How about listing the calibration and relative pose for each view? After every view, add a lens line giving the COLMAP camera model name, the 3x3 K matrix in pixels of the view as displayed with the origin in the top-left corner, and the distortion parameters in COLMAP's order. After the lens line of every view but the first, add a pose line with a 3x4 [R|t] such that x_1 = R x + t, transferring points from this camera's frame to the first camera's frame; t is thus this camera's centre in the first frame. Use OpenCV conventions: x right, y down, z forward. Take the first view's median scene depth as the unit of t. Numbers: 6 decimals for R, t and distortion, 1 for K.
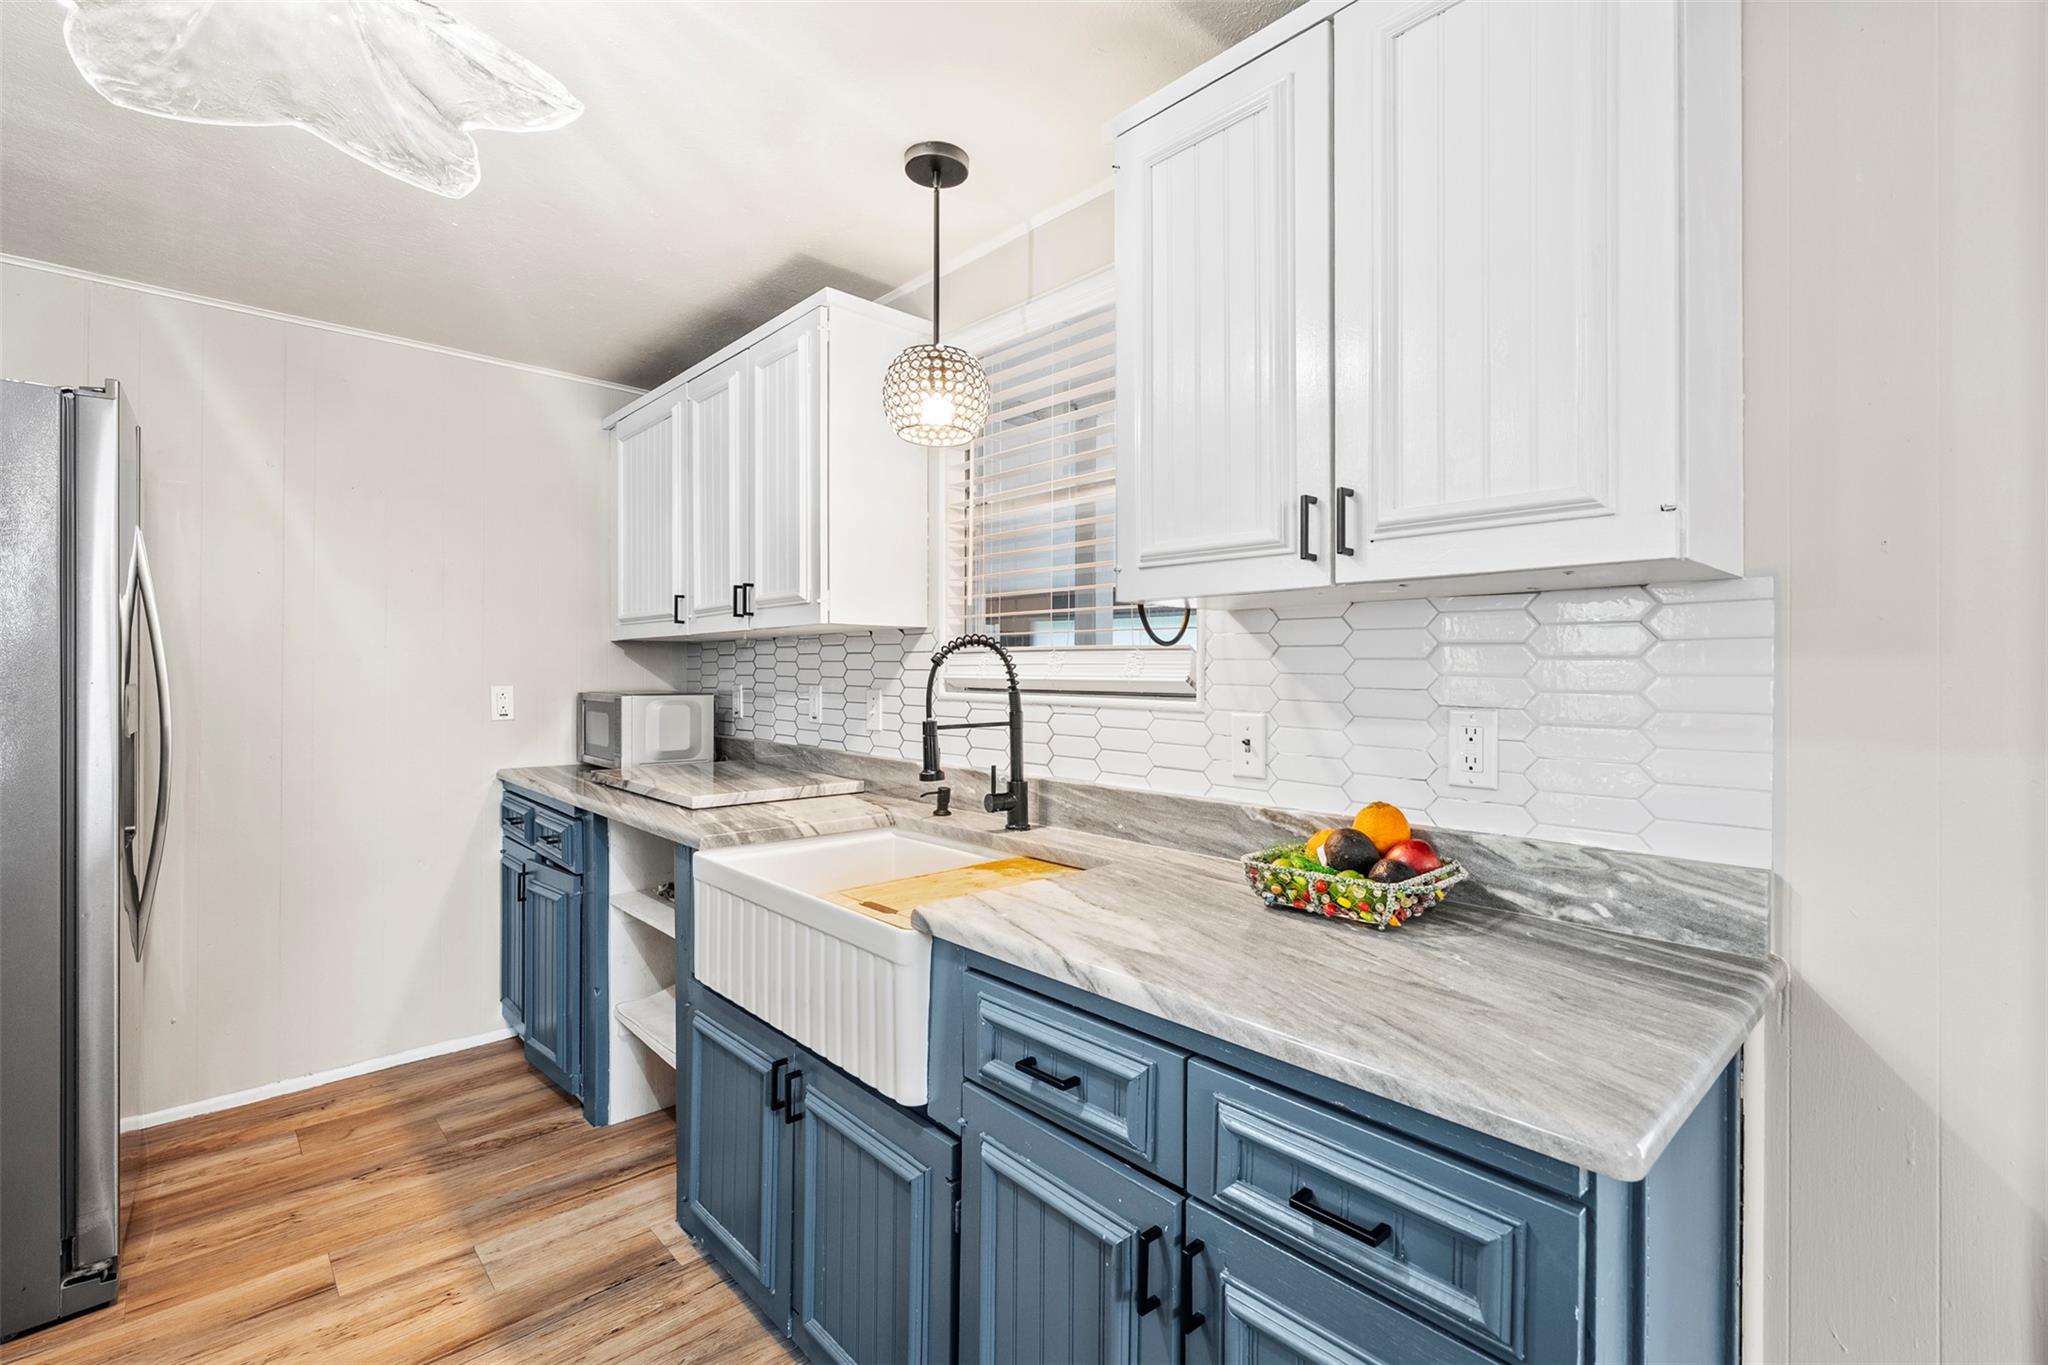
lens RADIAL K [[909.7, 0, 1027.9], [0, 909.7, 675.2], [0, 0, 1]] dist [0.000602, 0.000457]
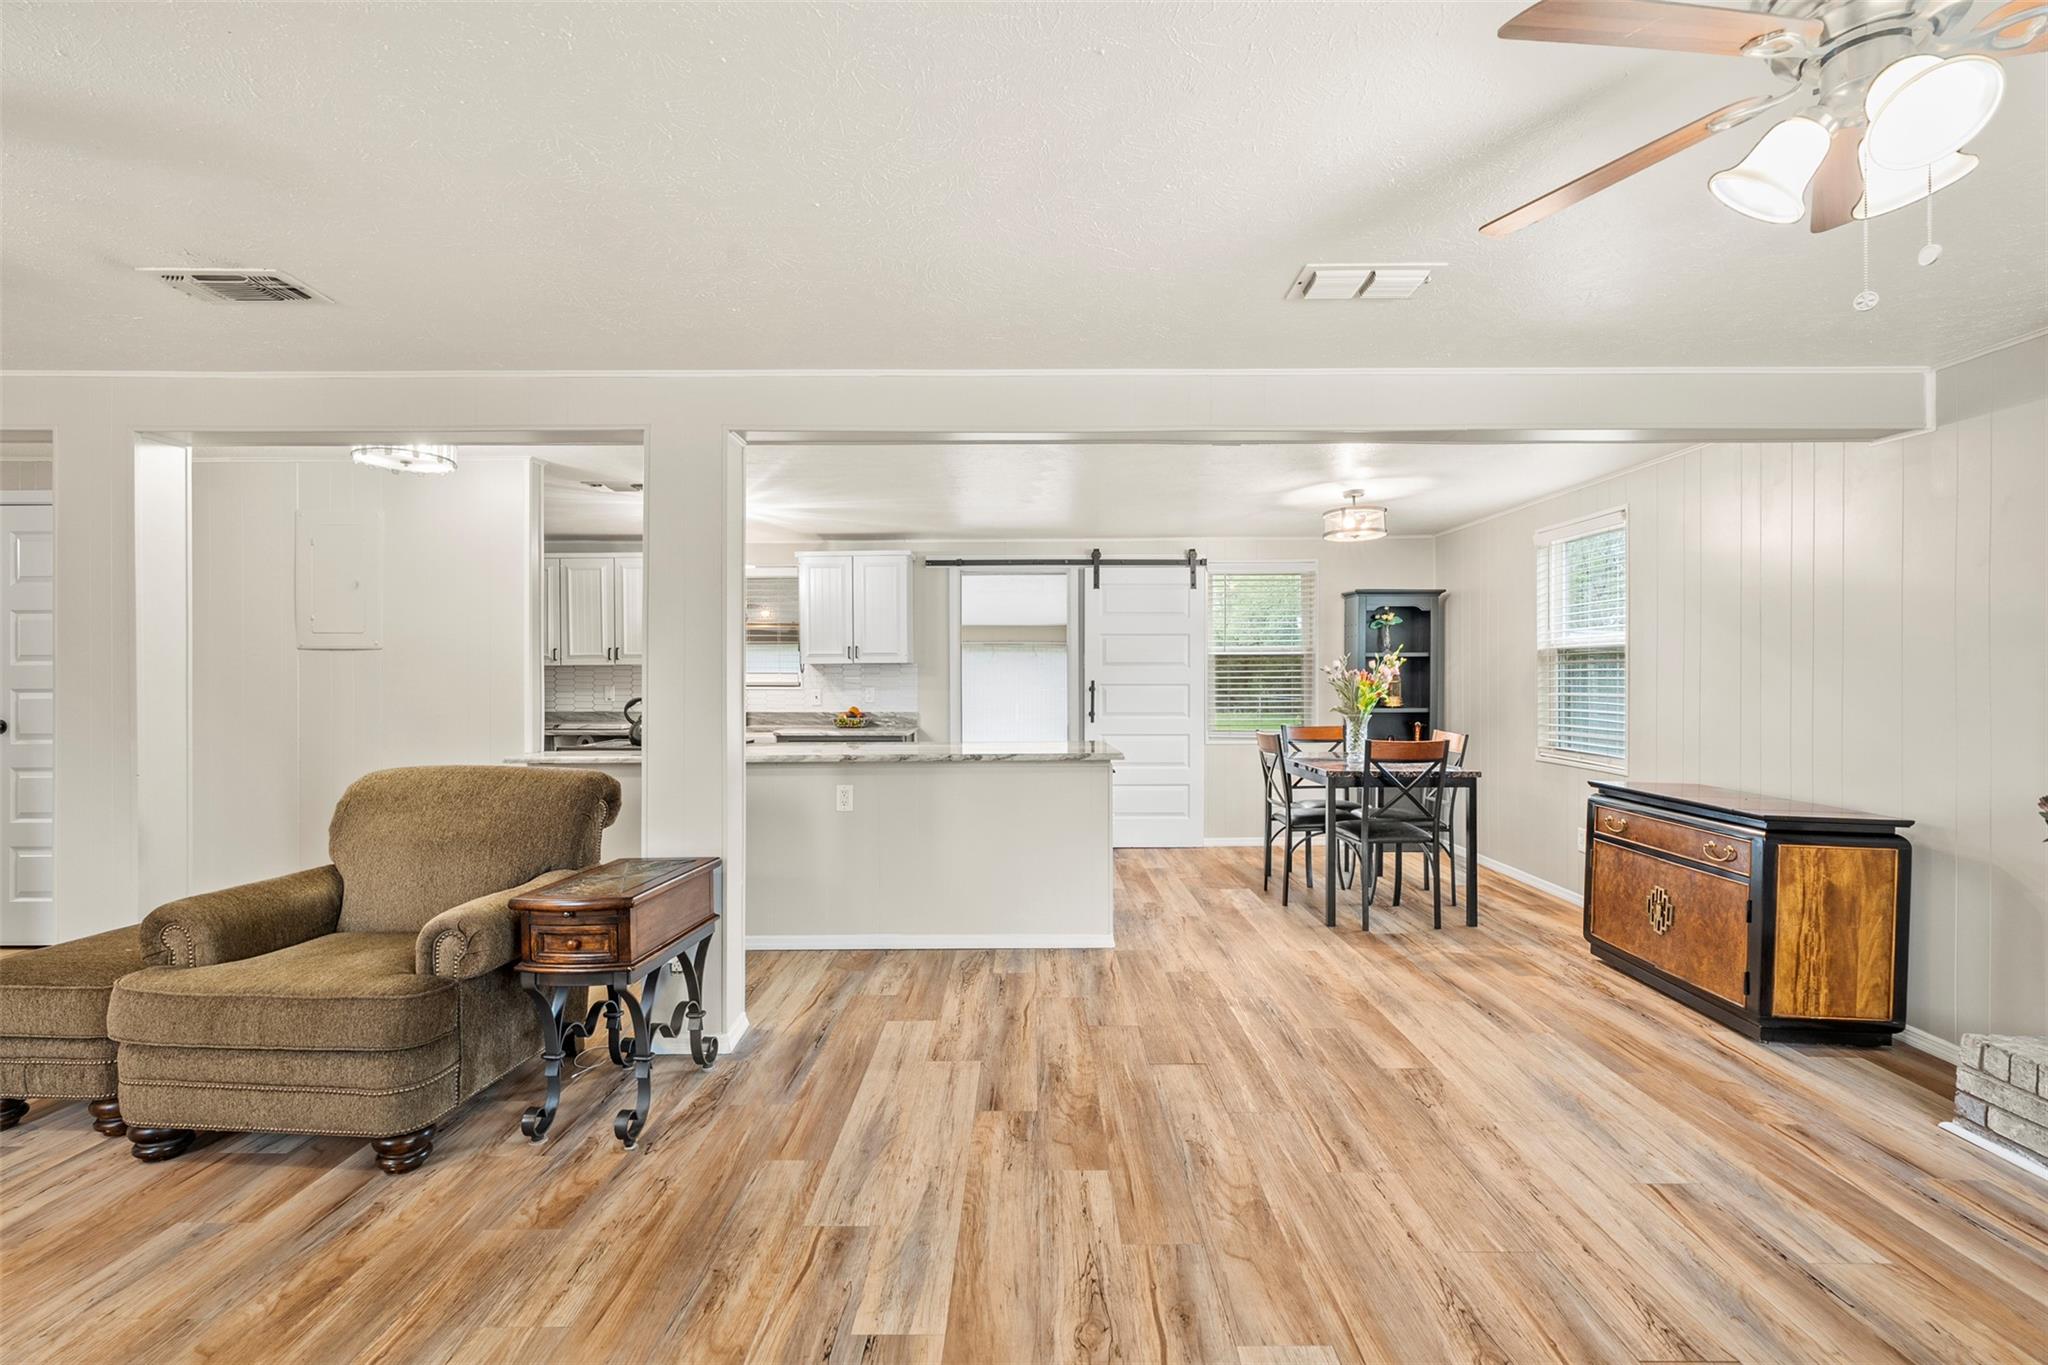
lens RADIAL K [[909.7, 0, 1024.1], [0, 909.7, 682.8], [0, 0, 1]] dist [0.000602, 0.000457]
pose [[0.696267, -0.005211, 0.717764, -2.156871], [0.003016, 0.999986, 0.004334, -0.006433], [-0.717777, -0.000852, 0.696273, -2.649508]]
